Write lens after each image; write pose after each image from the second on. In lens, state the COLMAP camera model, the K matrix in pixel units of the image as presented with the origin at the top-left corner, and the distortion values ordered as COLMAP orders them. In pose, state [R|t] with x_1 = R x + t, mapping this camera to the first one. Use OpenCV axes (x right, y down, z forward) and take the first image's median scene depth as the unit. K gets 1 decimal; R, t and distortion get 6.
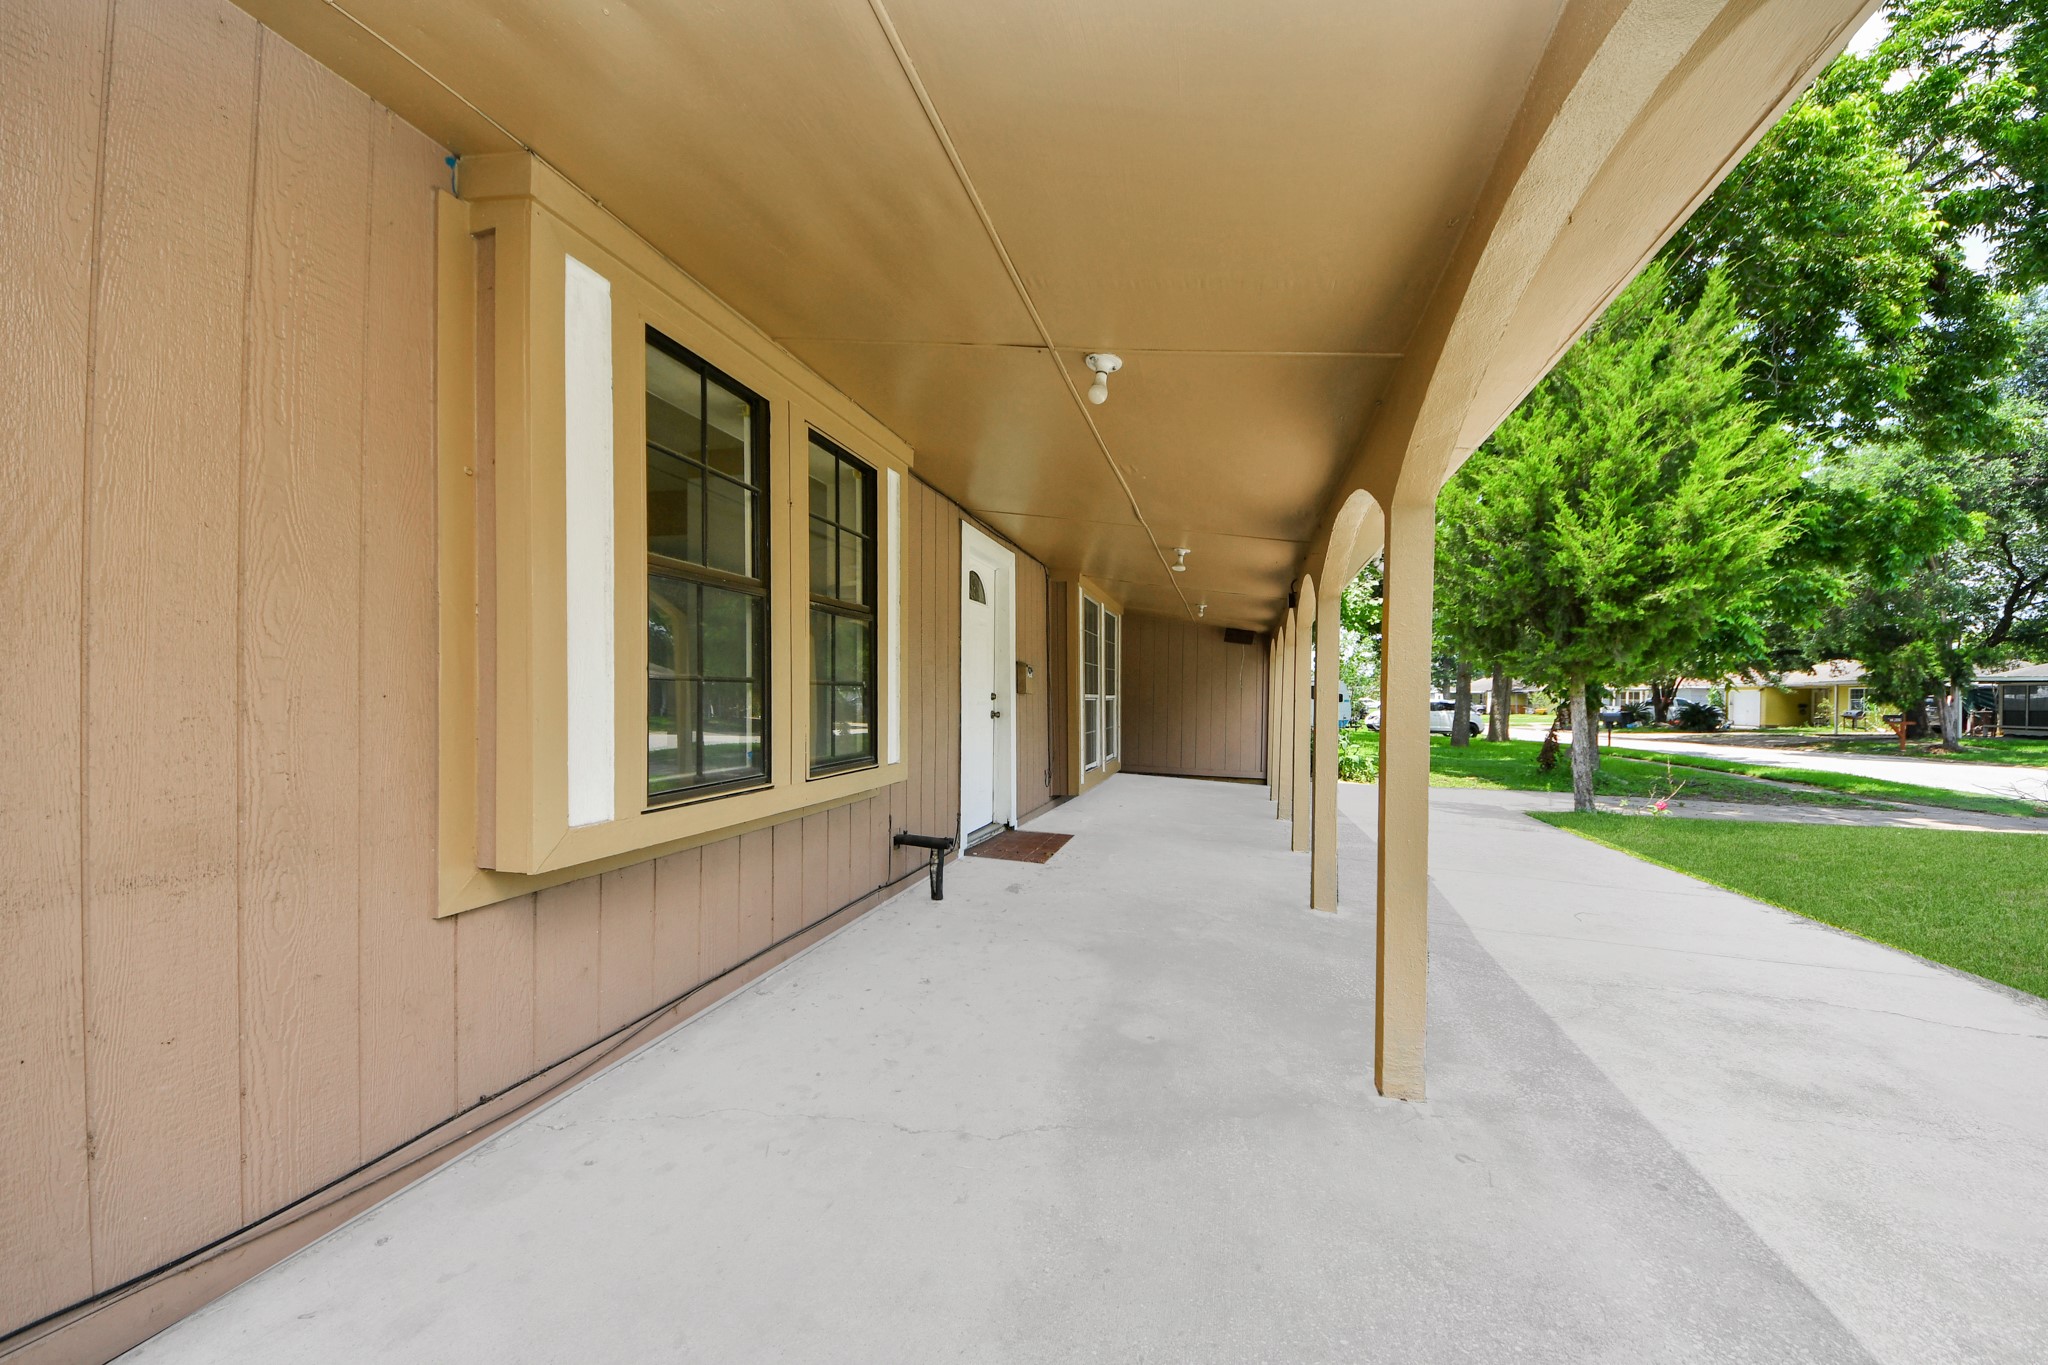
lens RADIAL K [[749.1, 0, 1020.4], [0, 749.1, 688.9], [0, 0, 1]] dist [-0.000132, -0.003111]
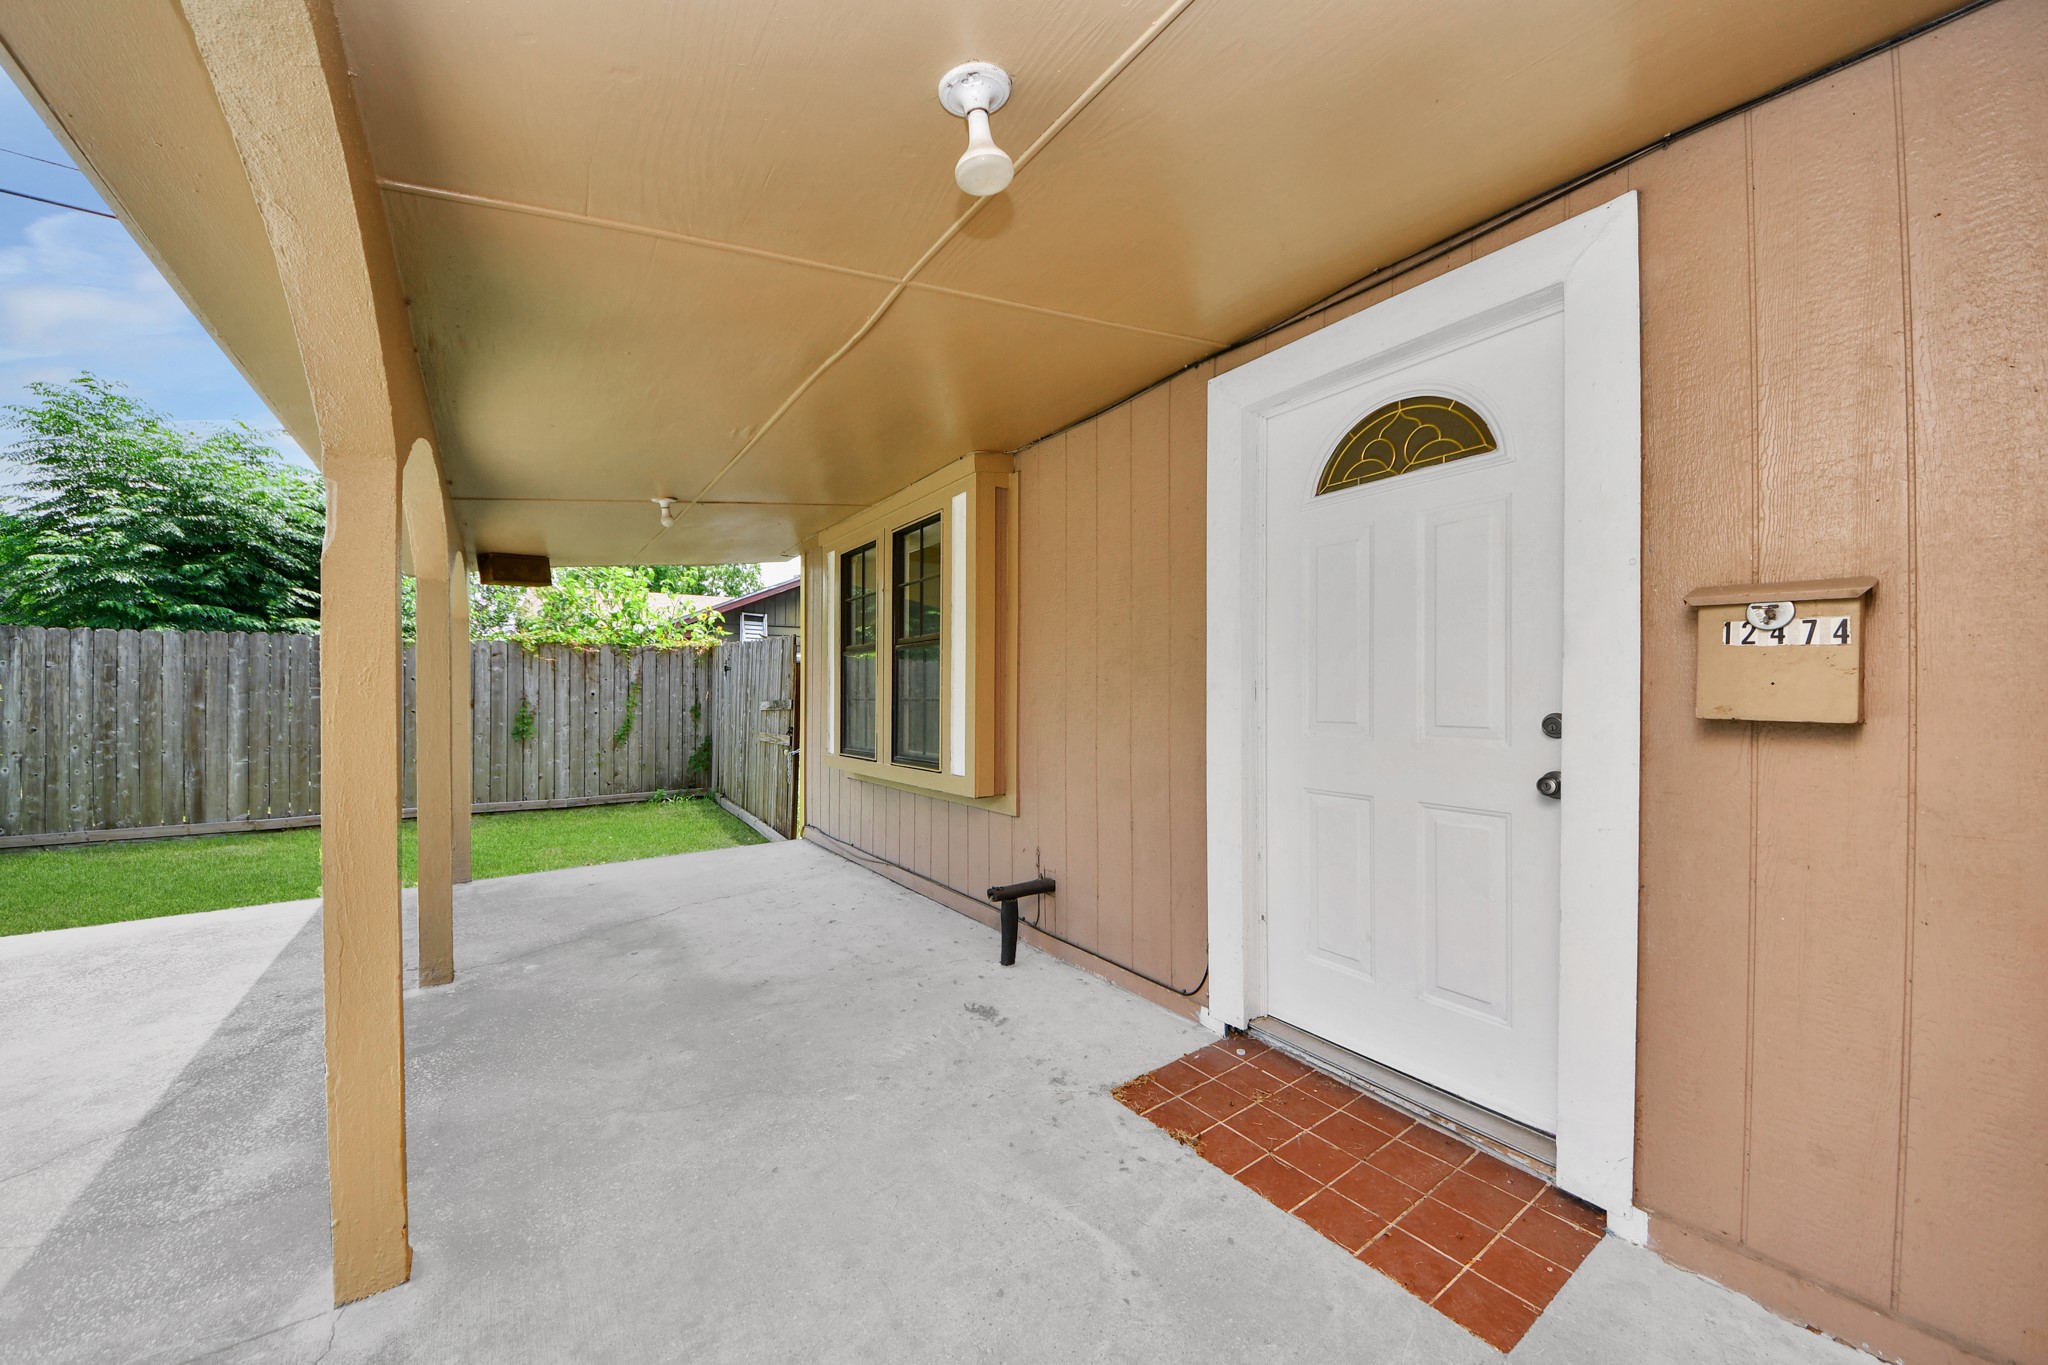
lens RADIAL K [[749.1, 0, 1019.2], [0, 749.1, 687.7], [0, 0, 1]] dist [-0.000132, -0.003111]
pose [[-0.633206, 0.000383, -0.773984, 0.706241], [0.006259, 0.999970, -0.004625, -0.011639], [0.773958, -0.007773, -0.633189, 2.161494]]
